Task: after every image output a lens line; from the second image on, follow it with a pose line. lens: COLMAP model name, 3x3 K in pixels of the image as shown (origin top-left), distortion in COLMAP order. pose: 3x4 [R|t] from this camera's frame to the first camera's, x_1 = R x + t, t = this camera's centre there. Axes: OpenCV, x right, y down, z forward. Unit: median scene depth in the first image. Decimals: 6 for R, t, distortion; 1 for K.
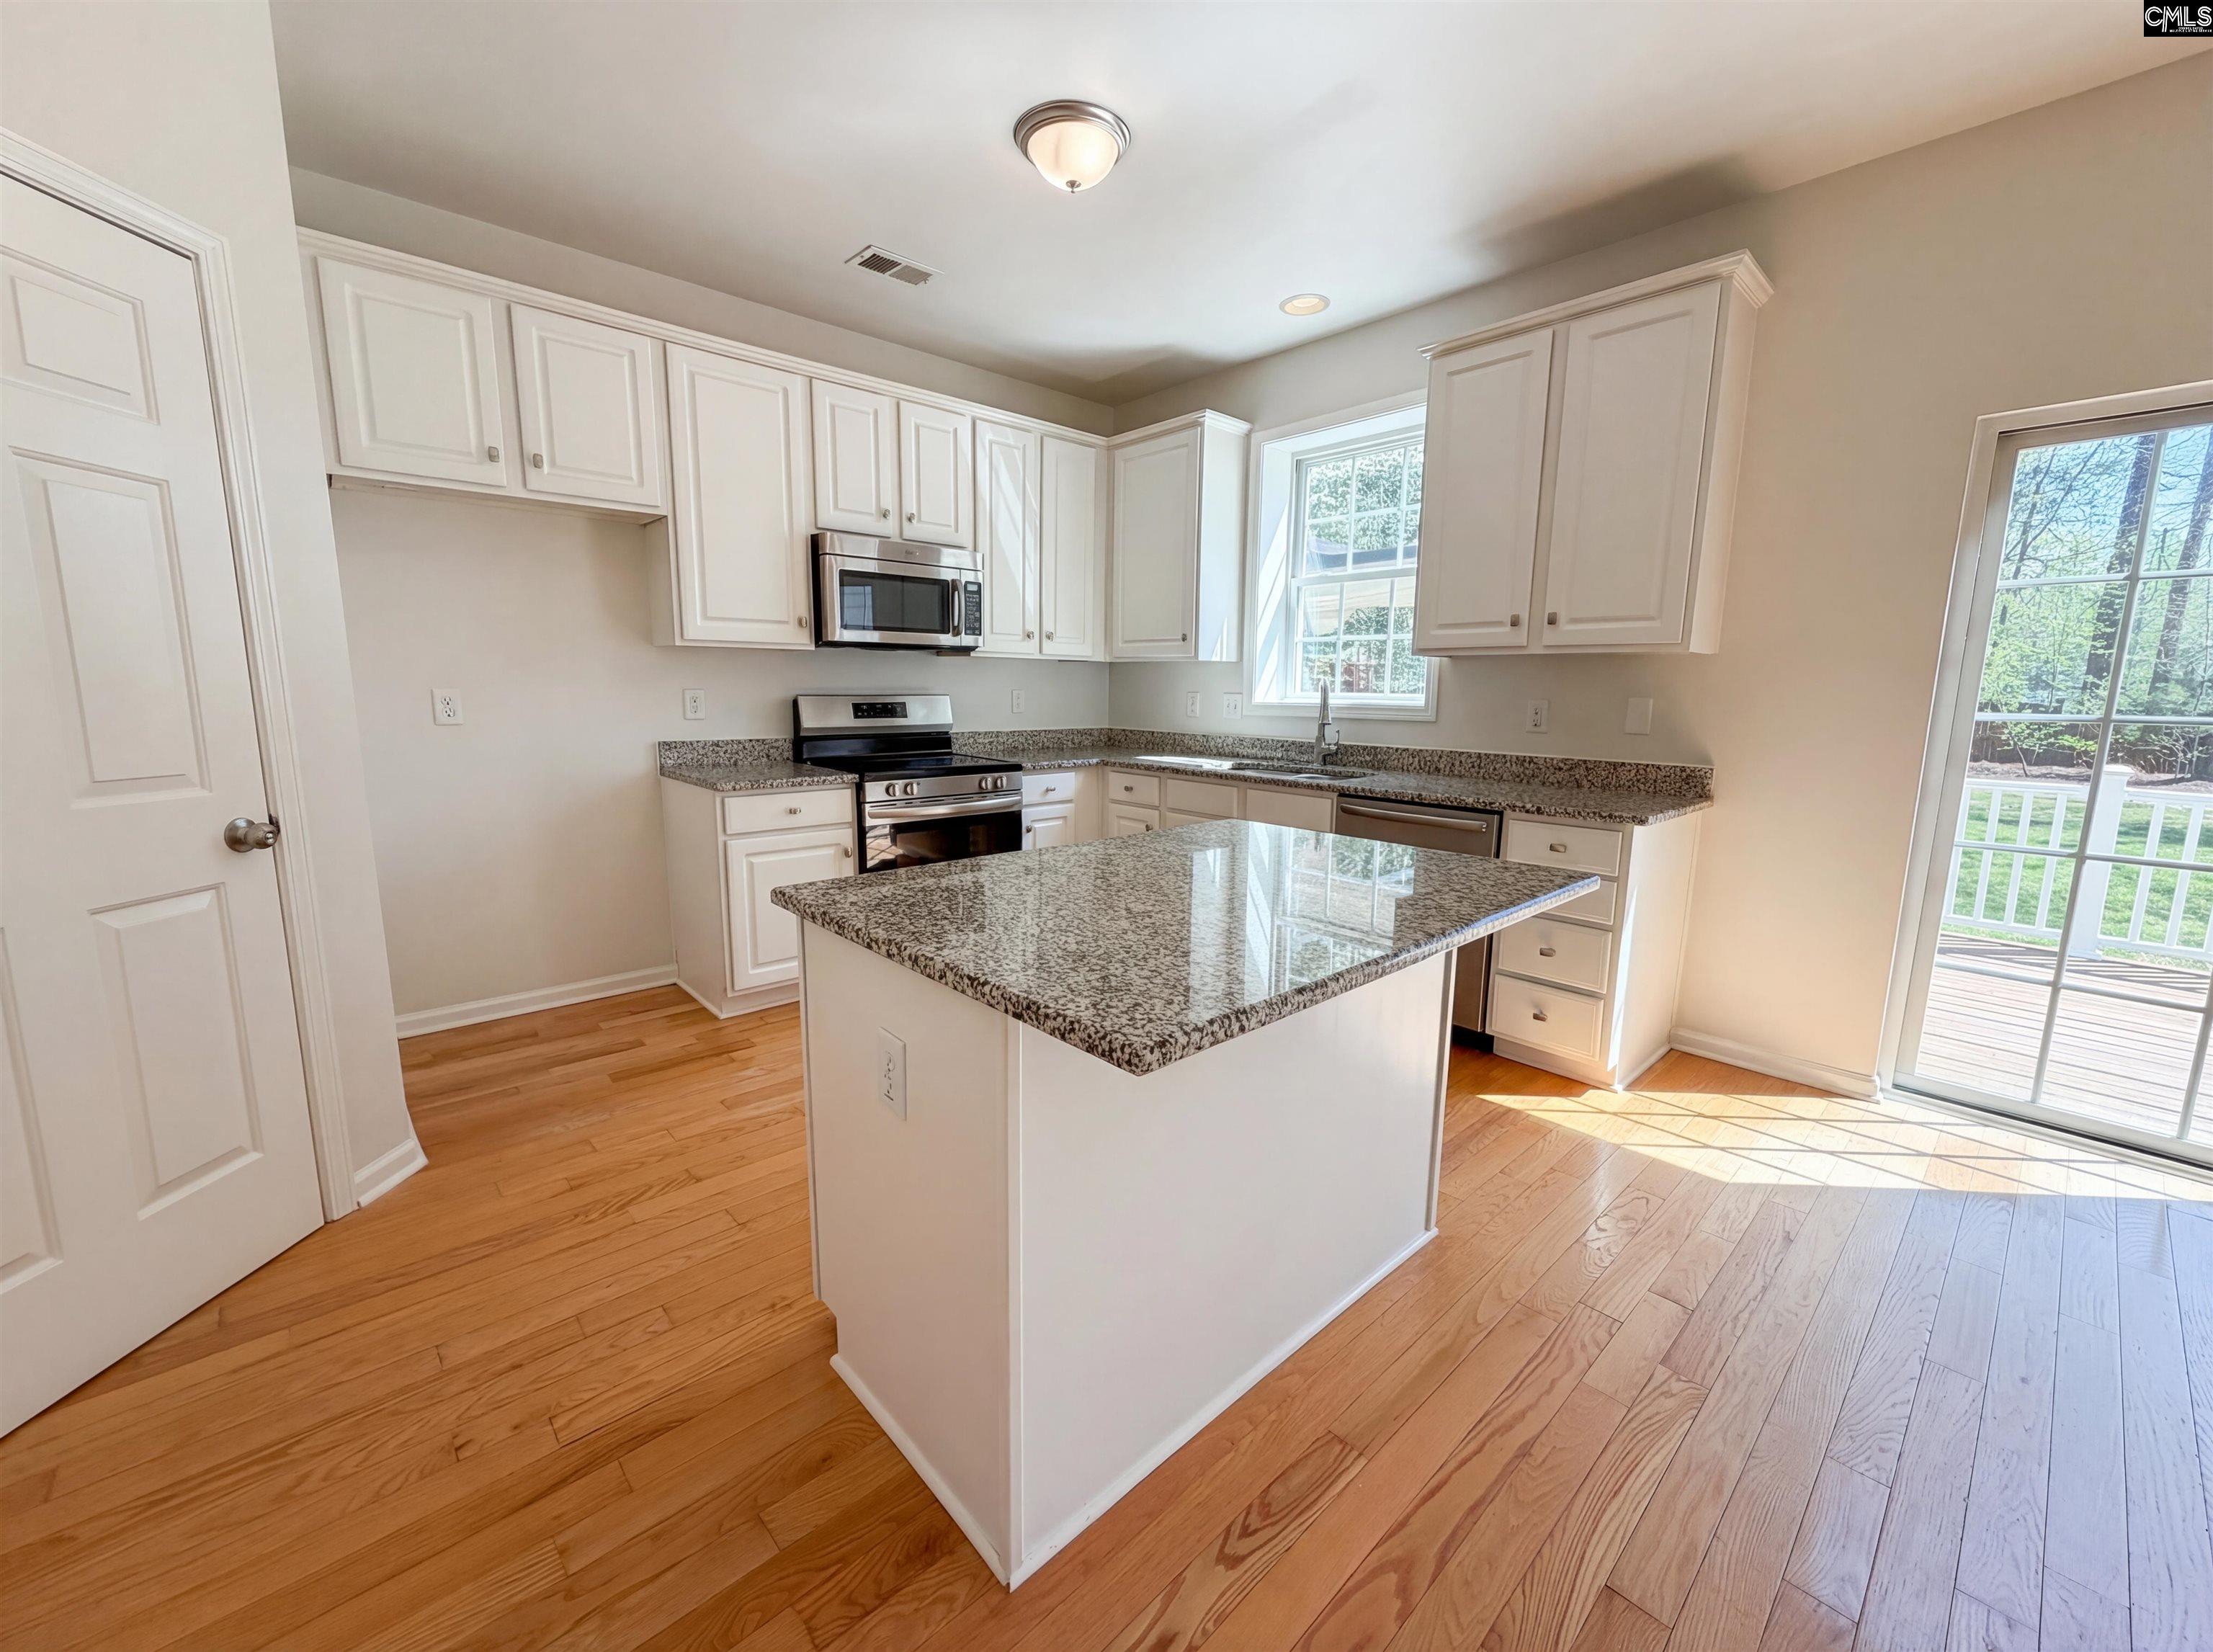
lens RADIAL K [[870.0, 0, 1091.4], [0, 870.0, 826.5], [0, 0, 1]] dist [0.020966, 0.000062]
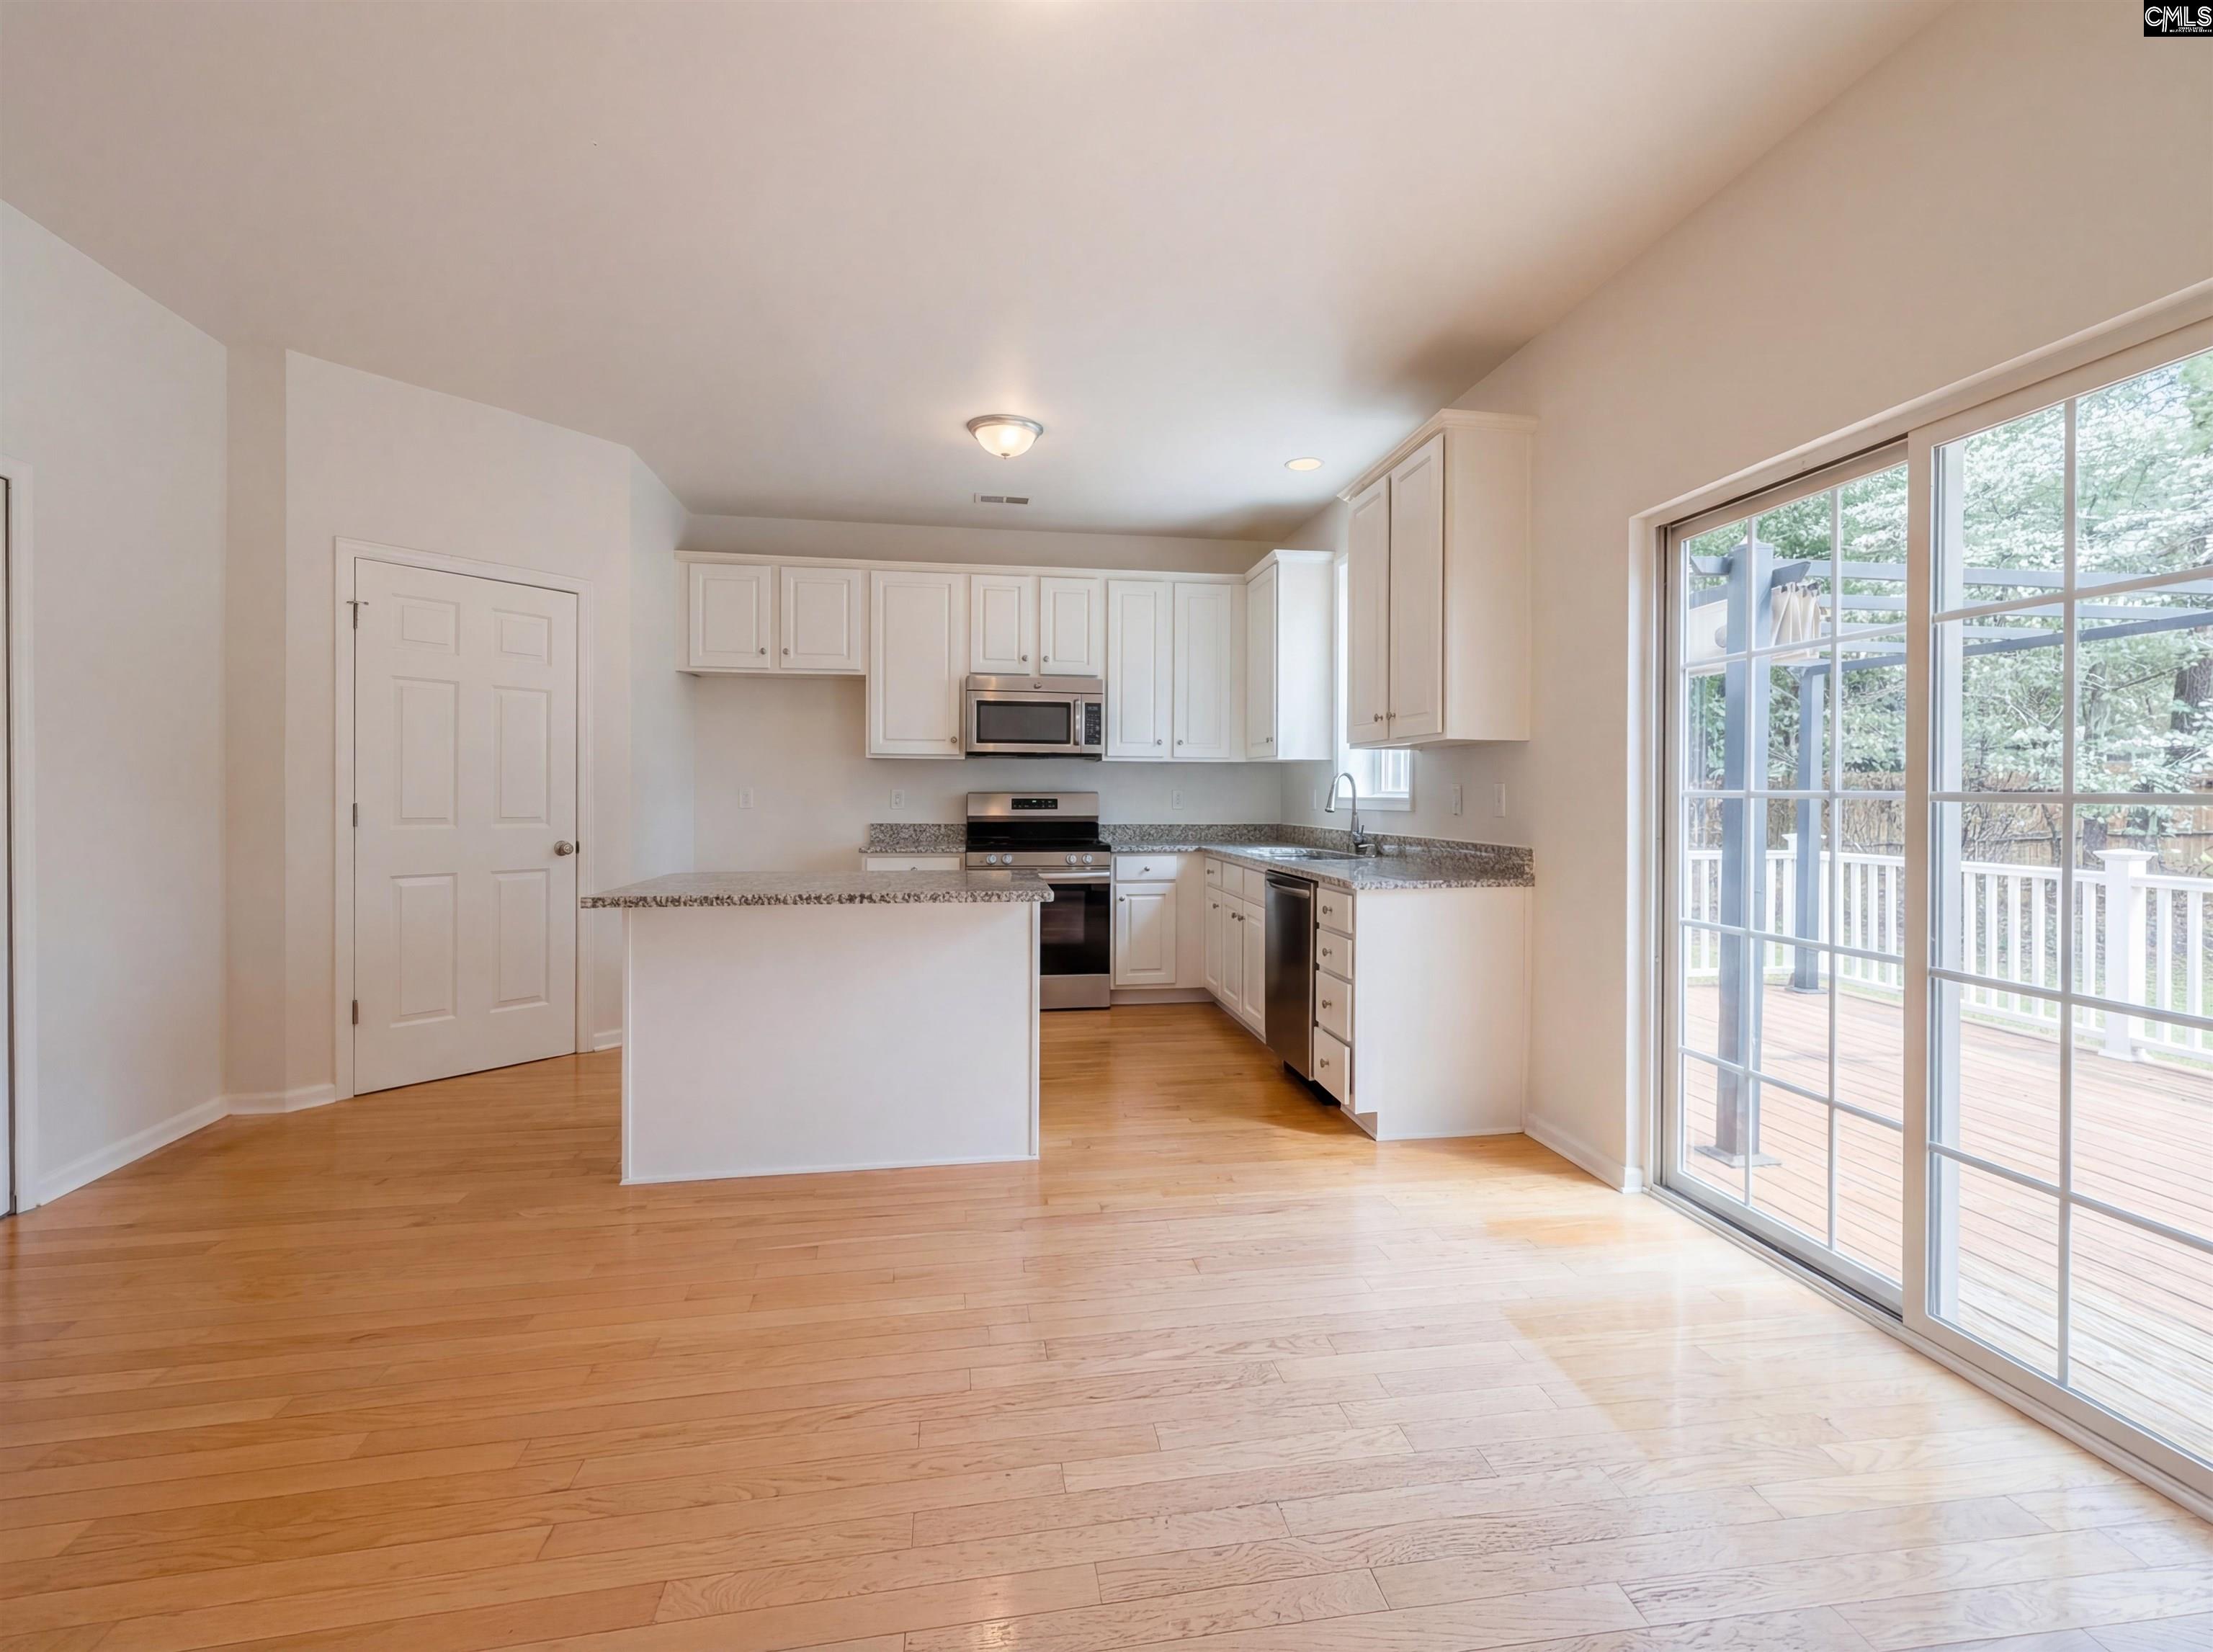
lens RADIAL K [[919.5, 0, 1103.0], [0, 919.5, 804.0], [0, 0, 1]] dist [0.000452, 0.000066]
pose [[0.870026, -0.000945, -0.493005, 0.564498], [-0.076373, 0.987668, -0.136672, 0.048603], [0.487055, 0.156561, 0.859224, -0.125540]]
